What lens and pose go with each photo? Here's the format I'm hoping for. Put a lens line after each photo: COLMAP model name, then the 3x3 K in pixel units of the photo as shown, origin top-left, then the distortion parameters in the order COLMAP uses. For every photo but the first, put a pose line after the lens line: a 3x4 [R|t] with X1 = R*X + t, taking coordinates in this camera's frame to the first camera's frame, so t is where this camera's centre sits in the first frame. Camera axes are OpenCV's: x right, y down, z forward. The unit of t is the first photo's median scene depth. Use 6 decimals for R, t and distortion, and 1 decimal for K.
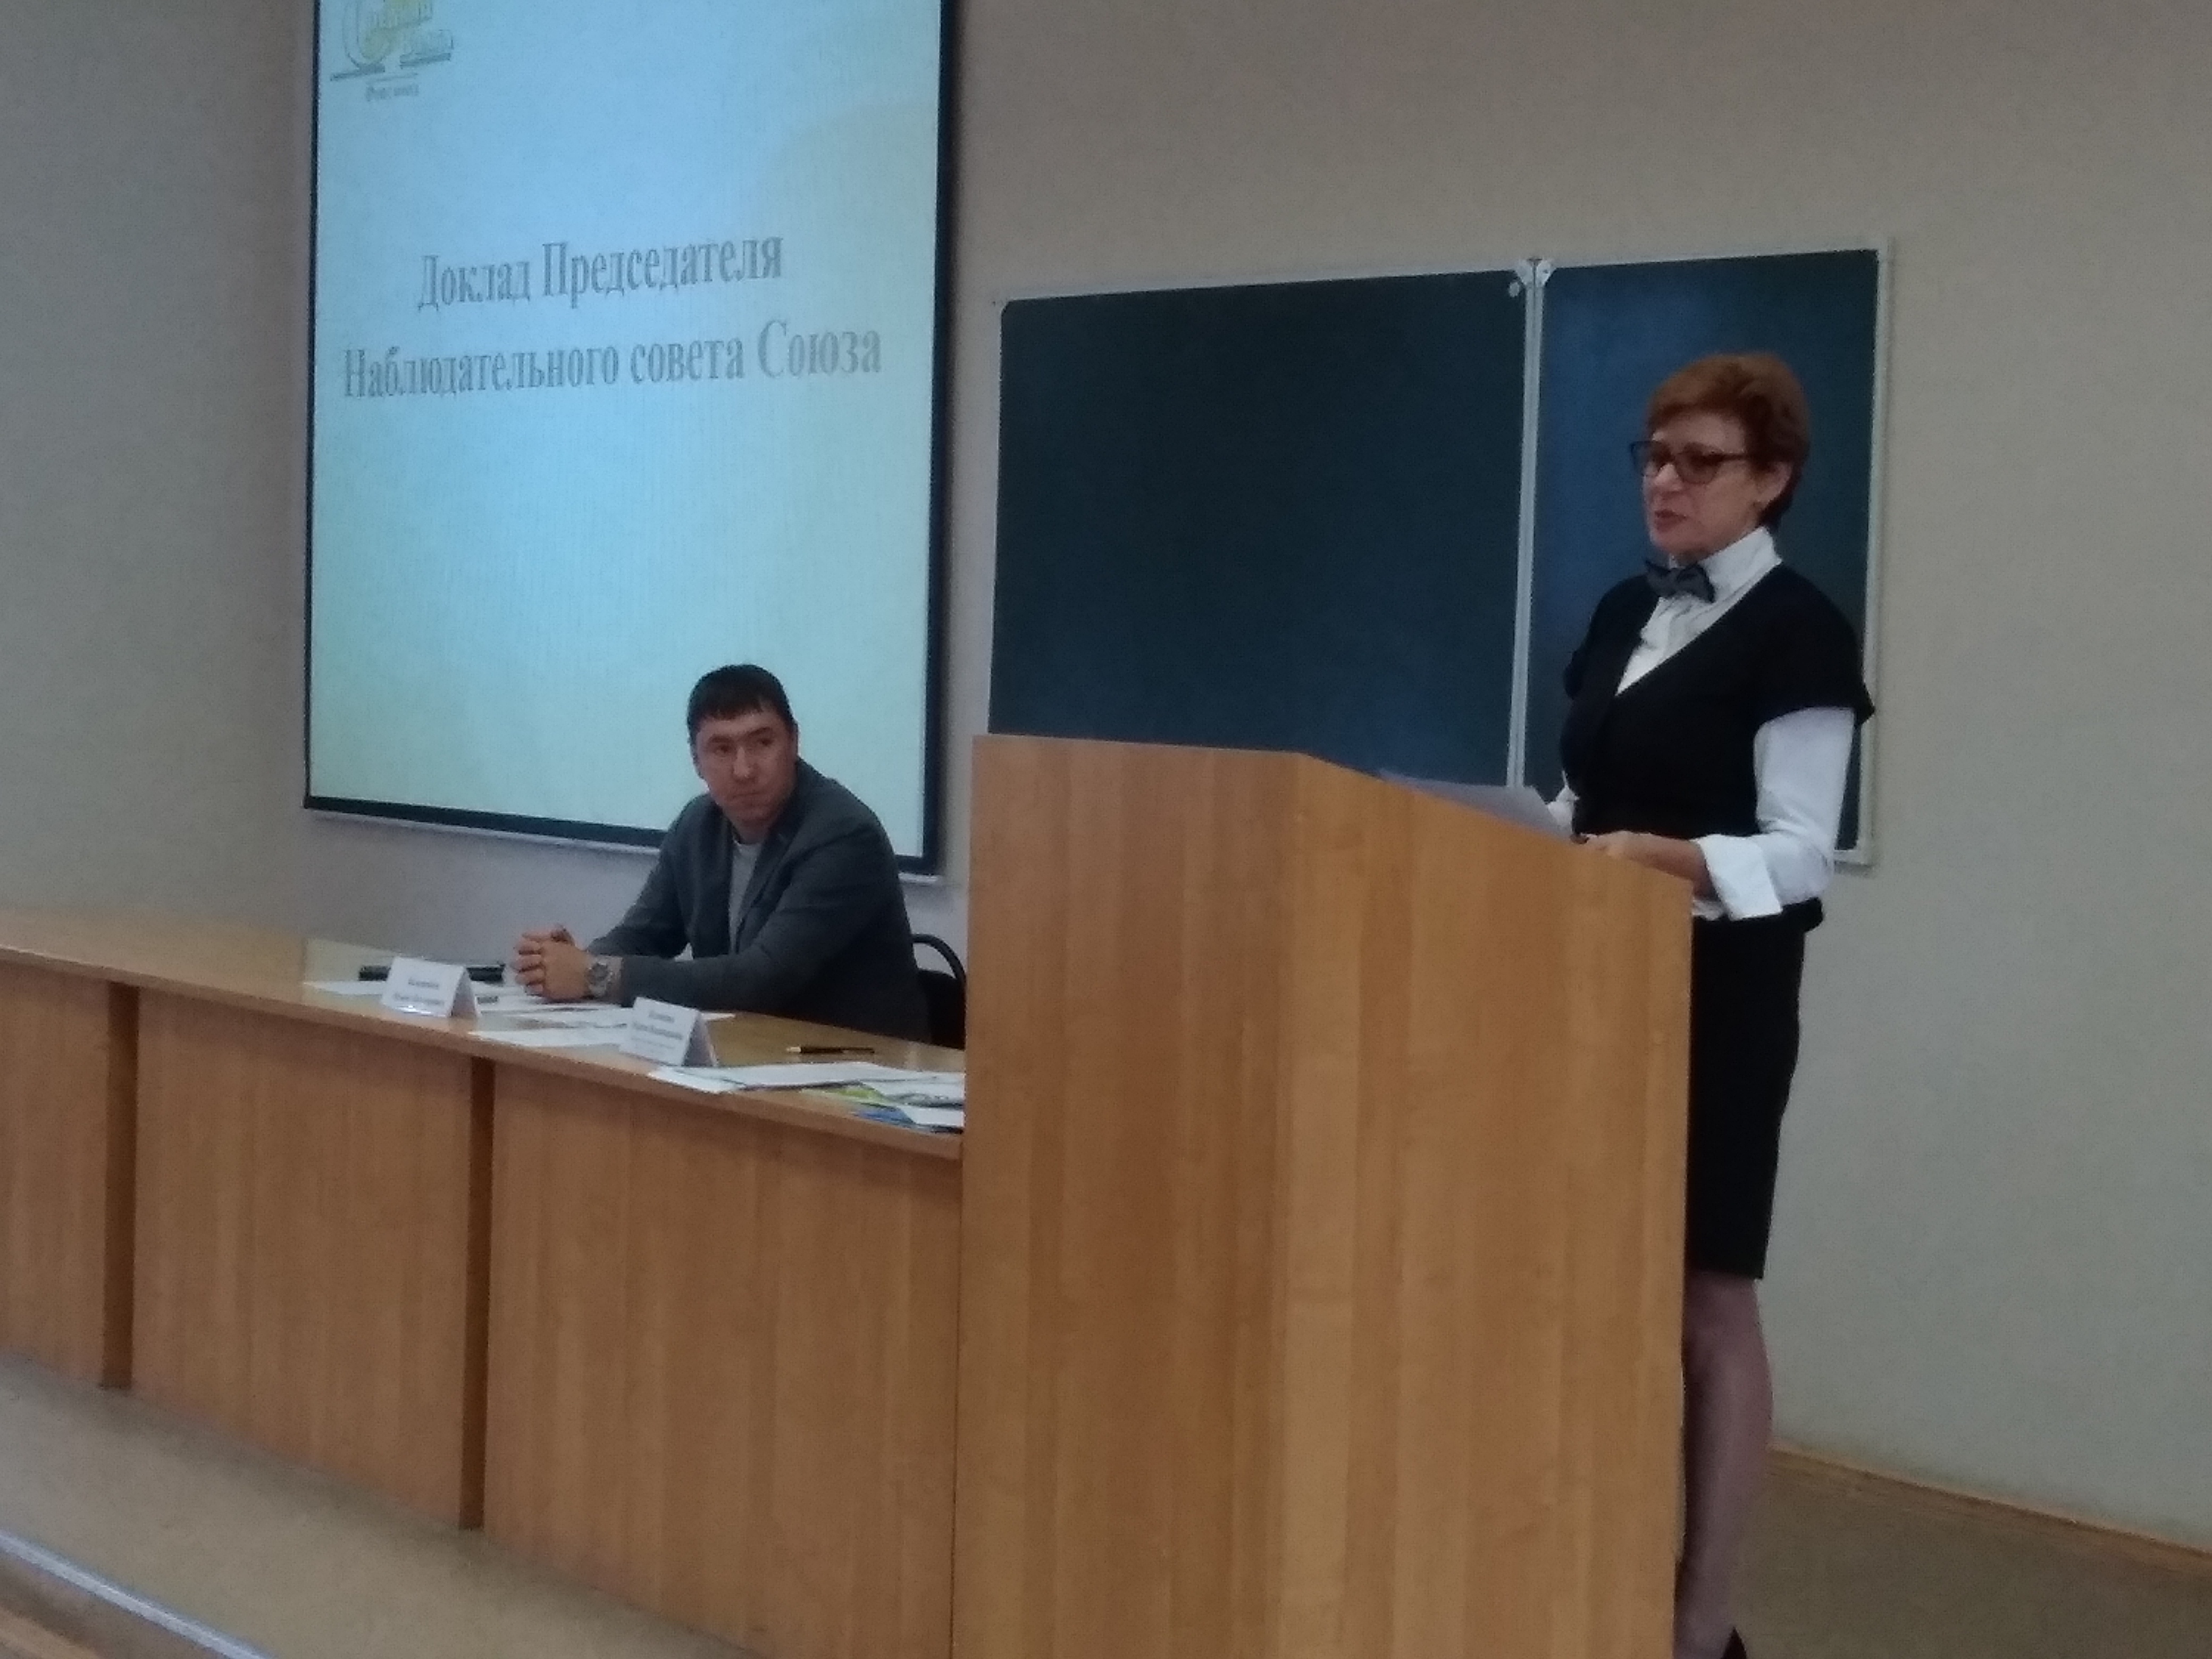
lens RADIAL K [[4504.2, 0, 1106.0], [0, 4504.2, 829.5], [0, 0, 1]] dist [0.104705, -0.101031]
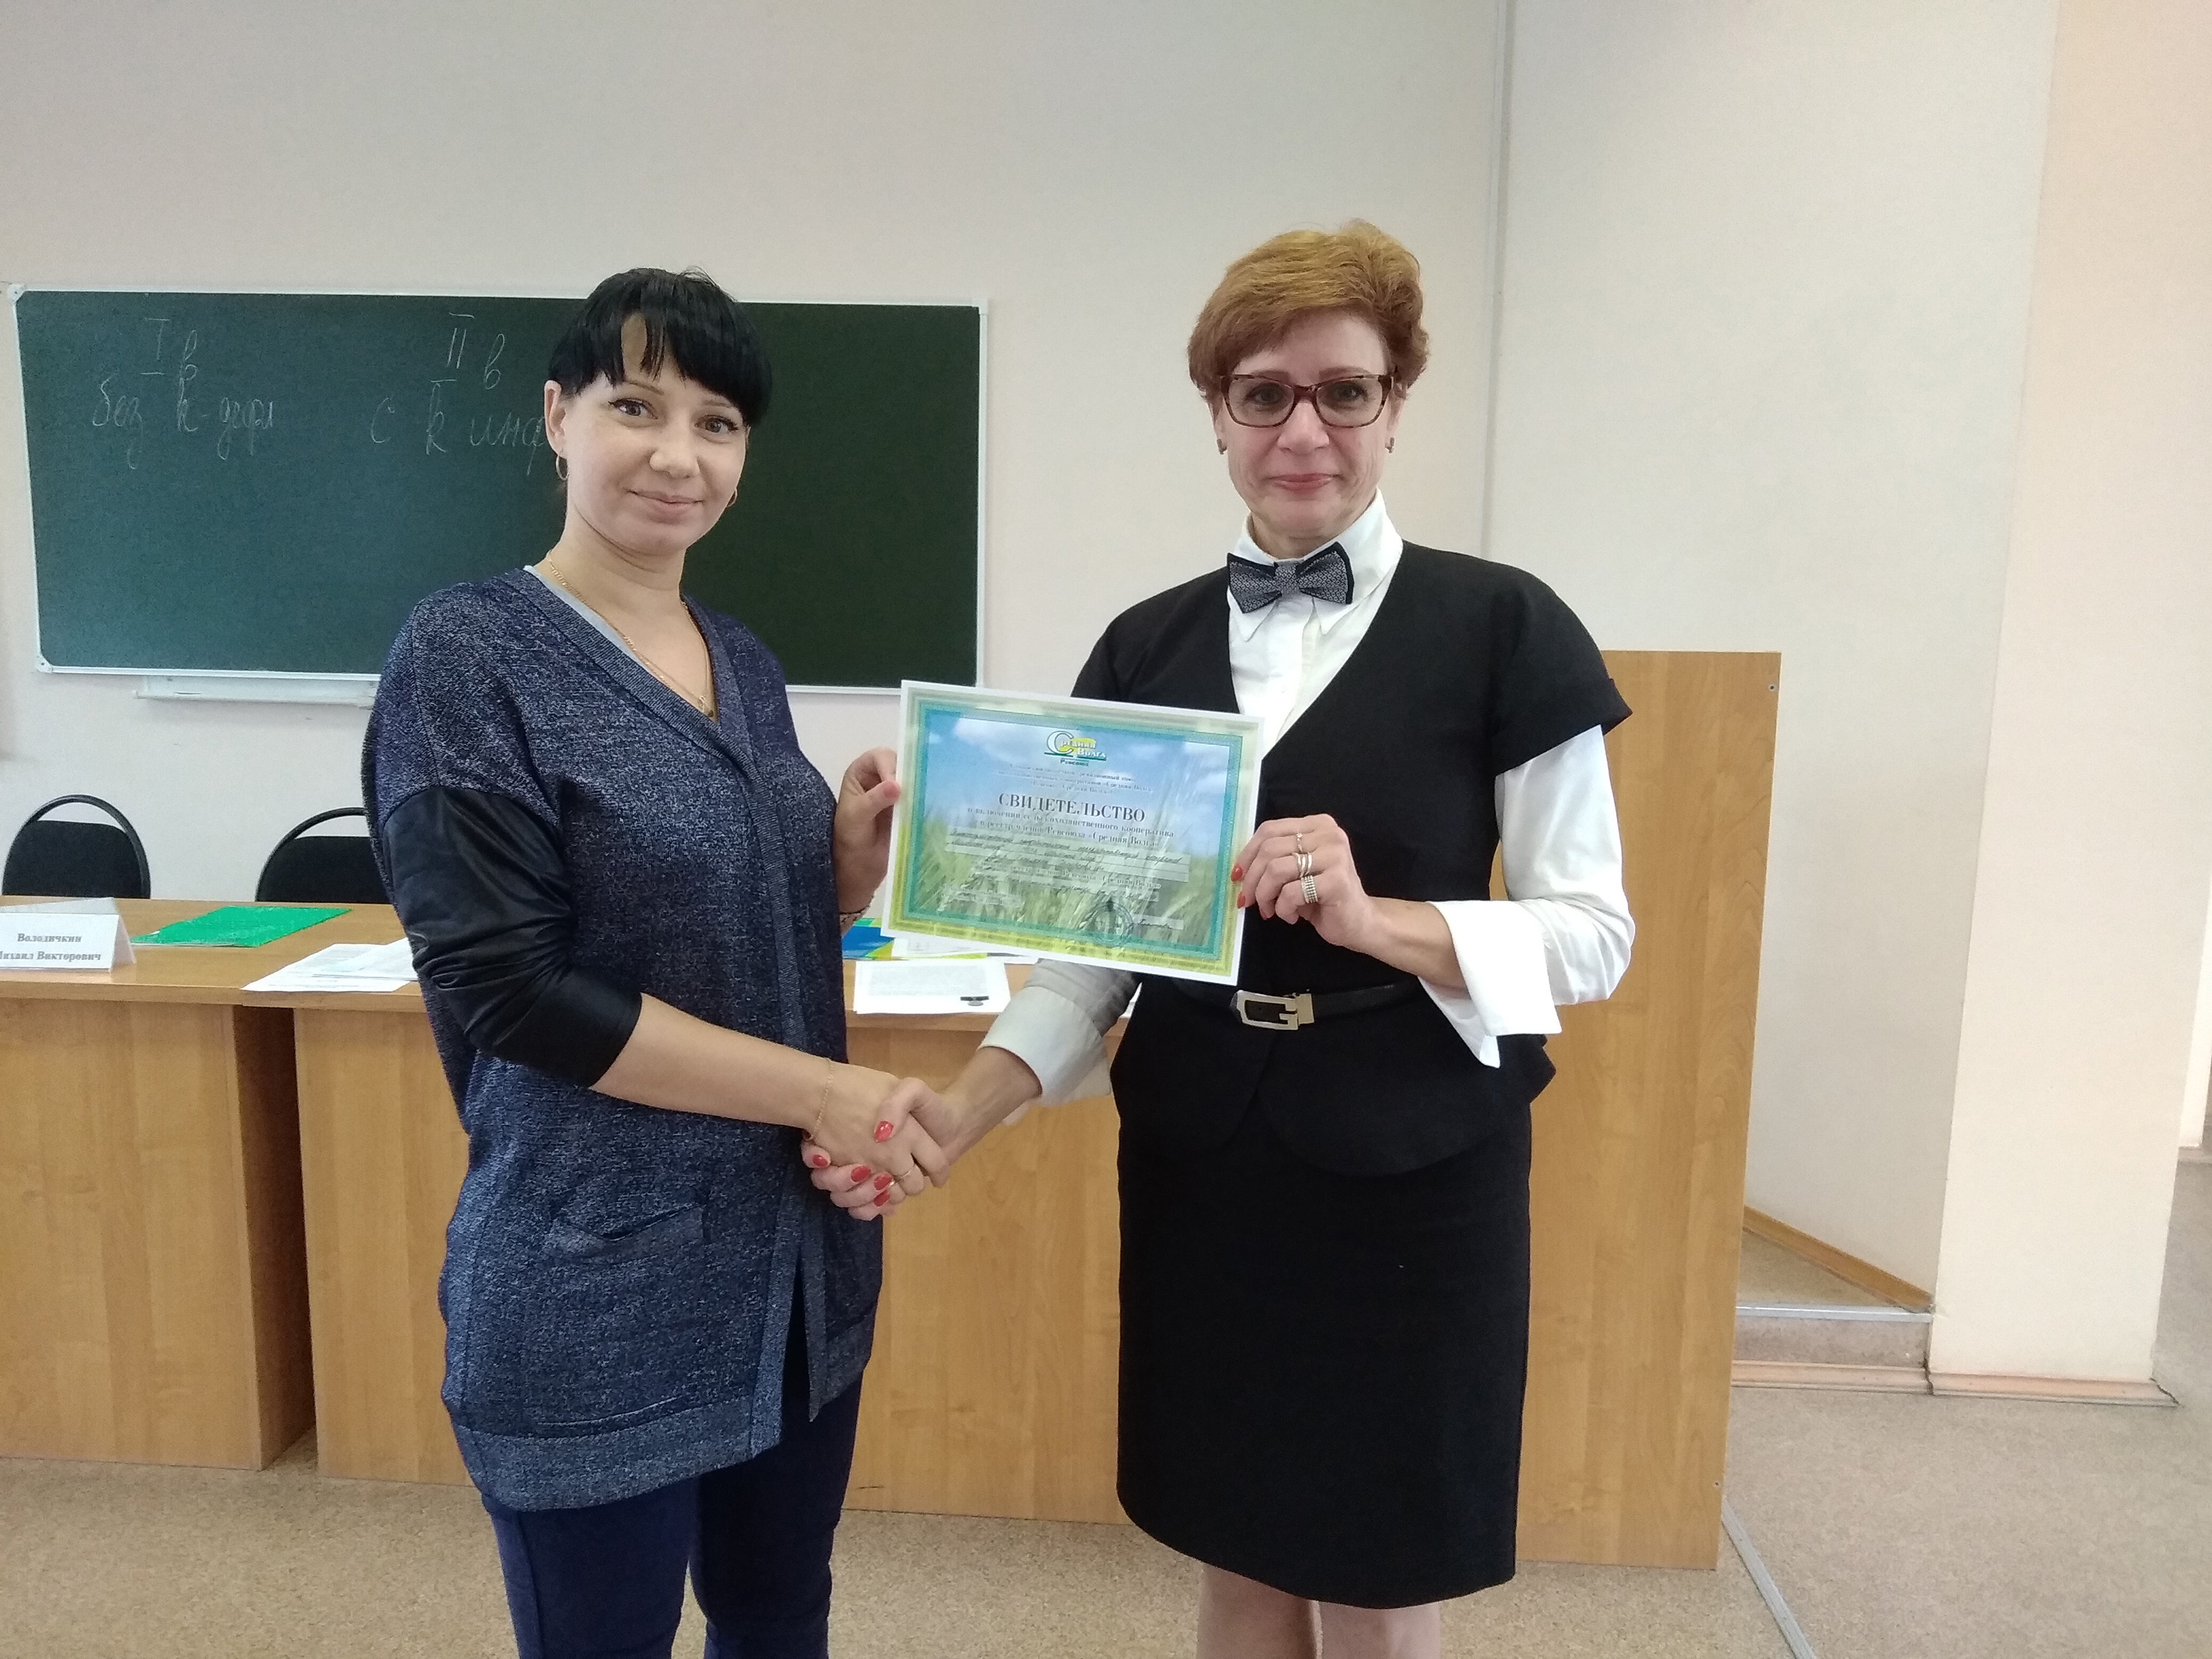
lens RADIAL K [[1667.4, 0, 1106.0], [0, 1667.4, 829.5], [0, 0, 1]] dist [0.000014, 0.009276]
pose [[0.628458, -0.130948, 0.766742, -0.265282], [0.040197, 0.989878, 0.136109, -0.024589], [-0.776804, -0.054718, 0.627361, 0.583097]]
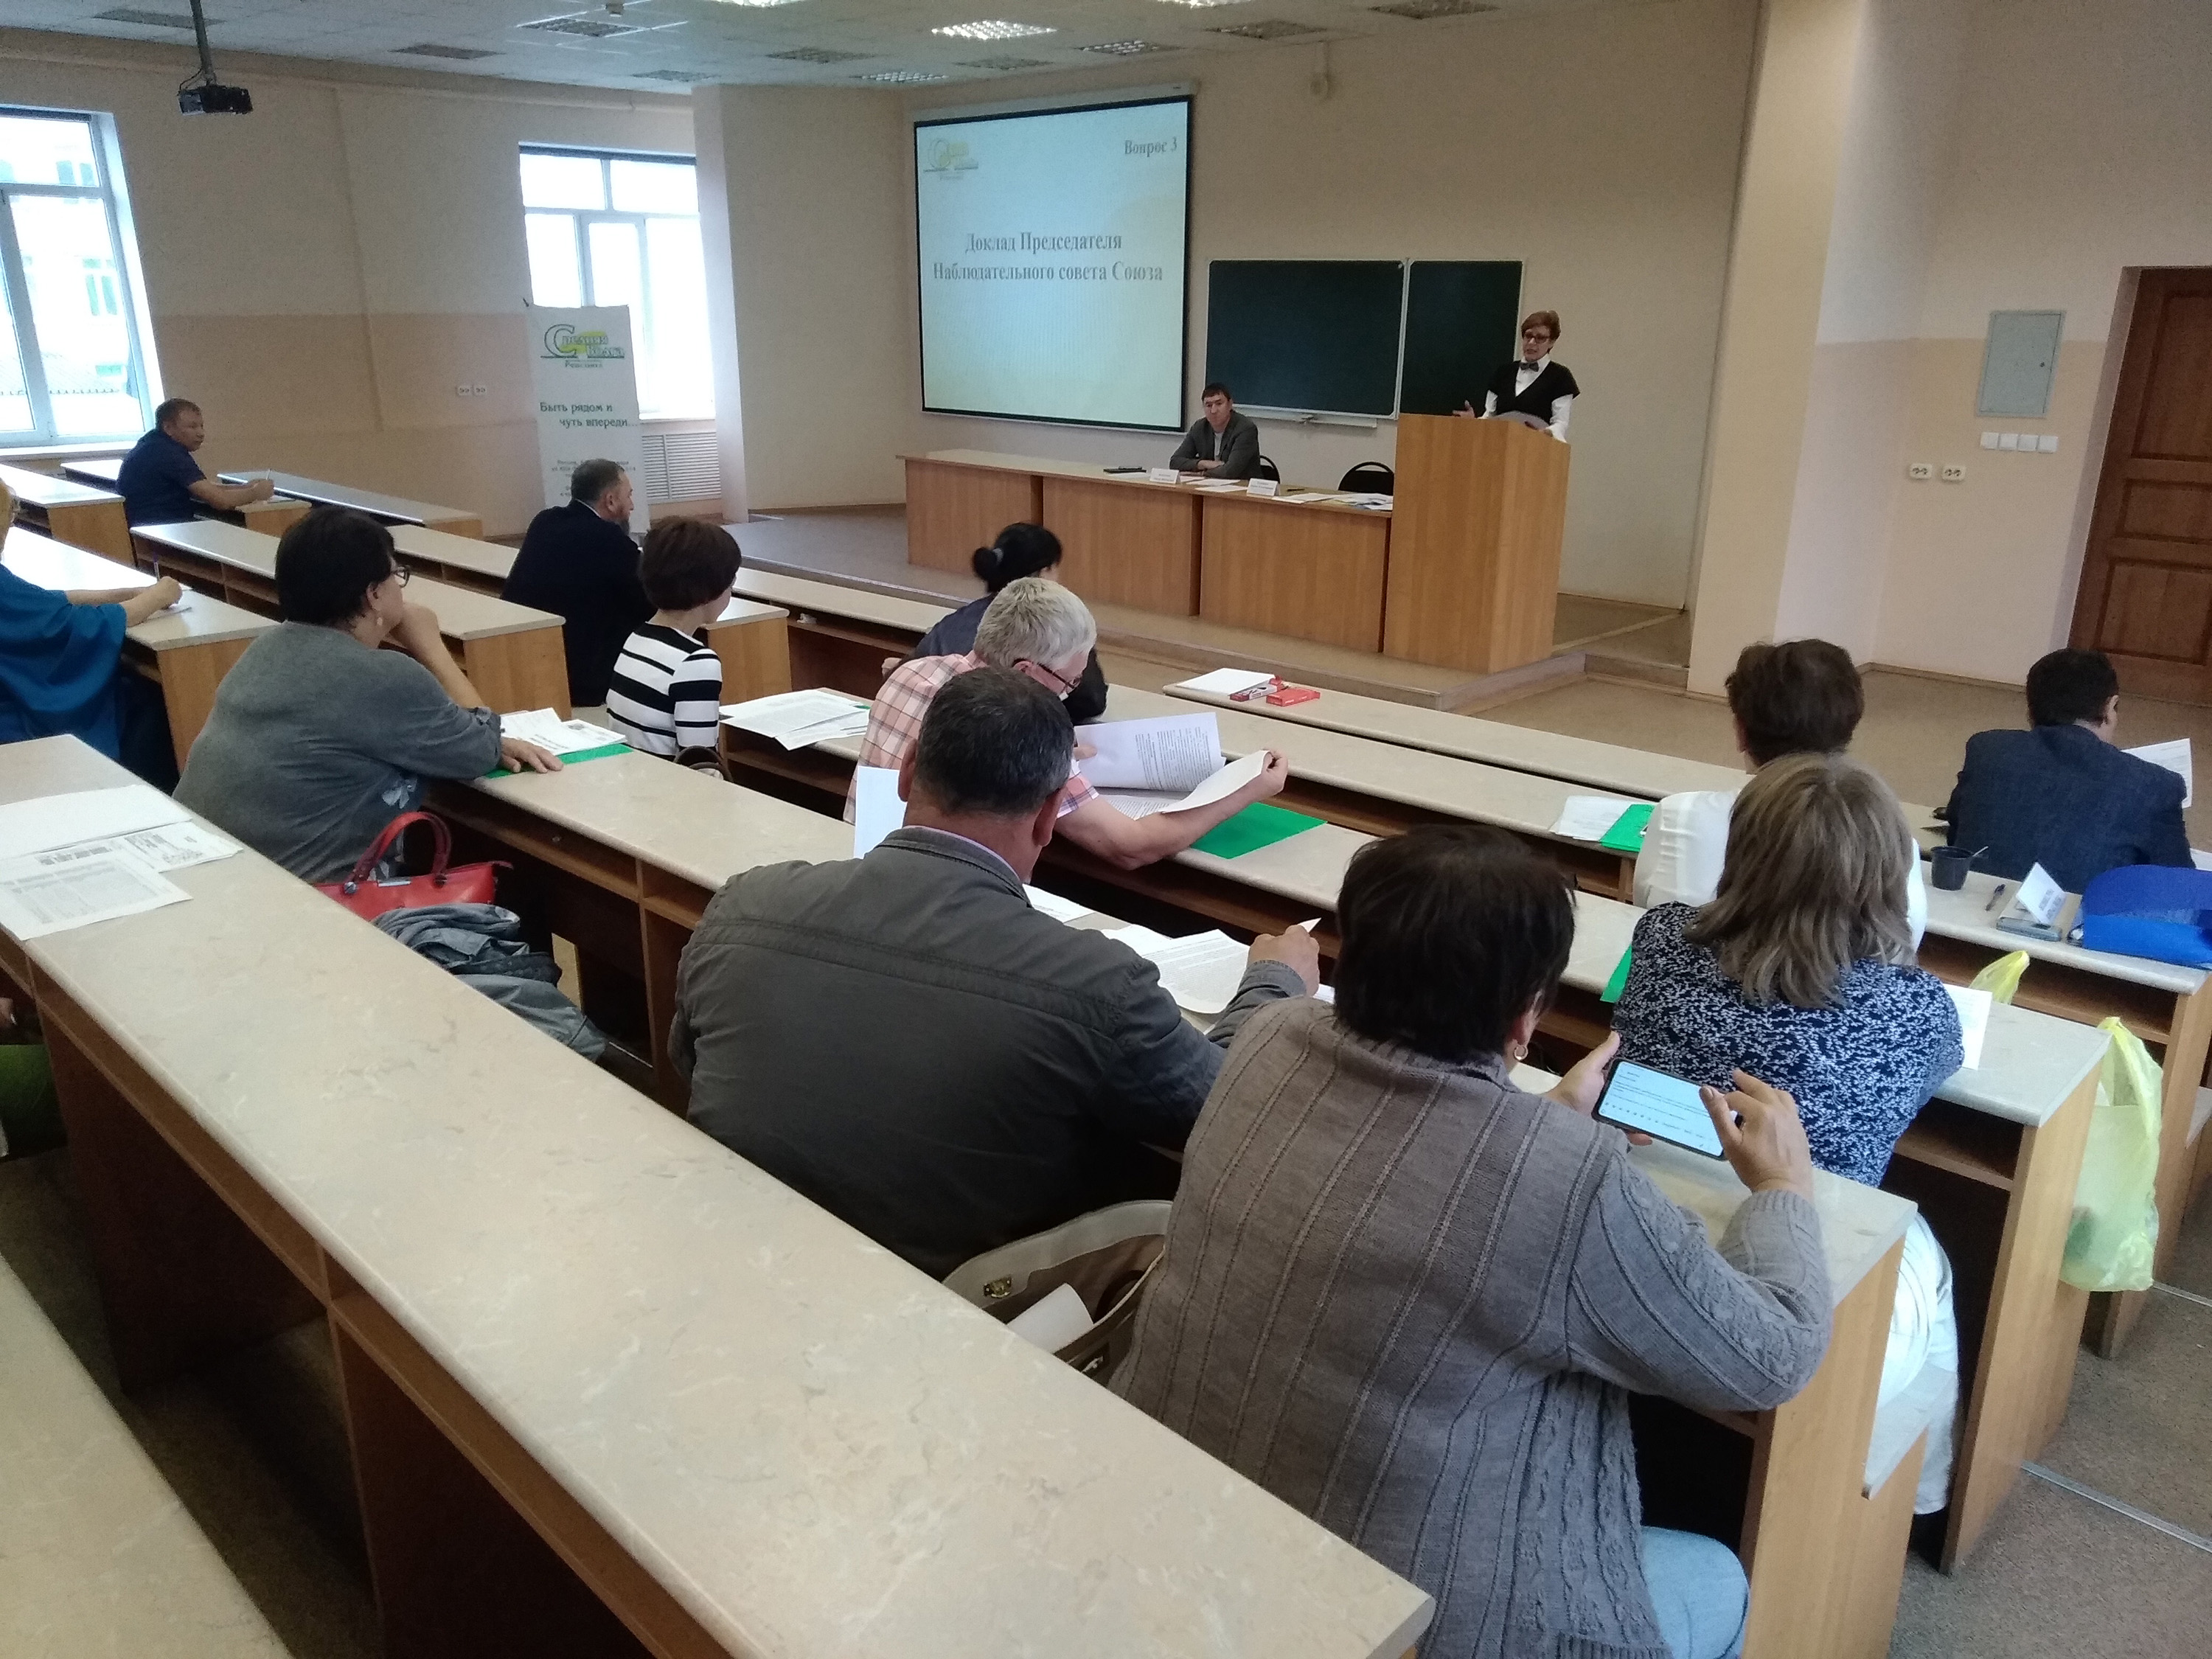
lens RADIAL K [[1607.4, 0, 1112.5], [0, 1607.4, 828.6], [0, 0, 1]] dist [0.045902, -0.051840]
pose [[0.983936, -0.072060, 0.163330, -0.416176], [0.024941, 0.961428, 0.273925, -0.050093], [-0.176769, -0.265451, 0.947781, -0.344724]]
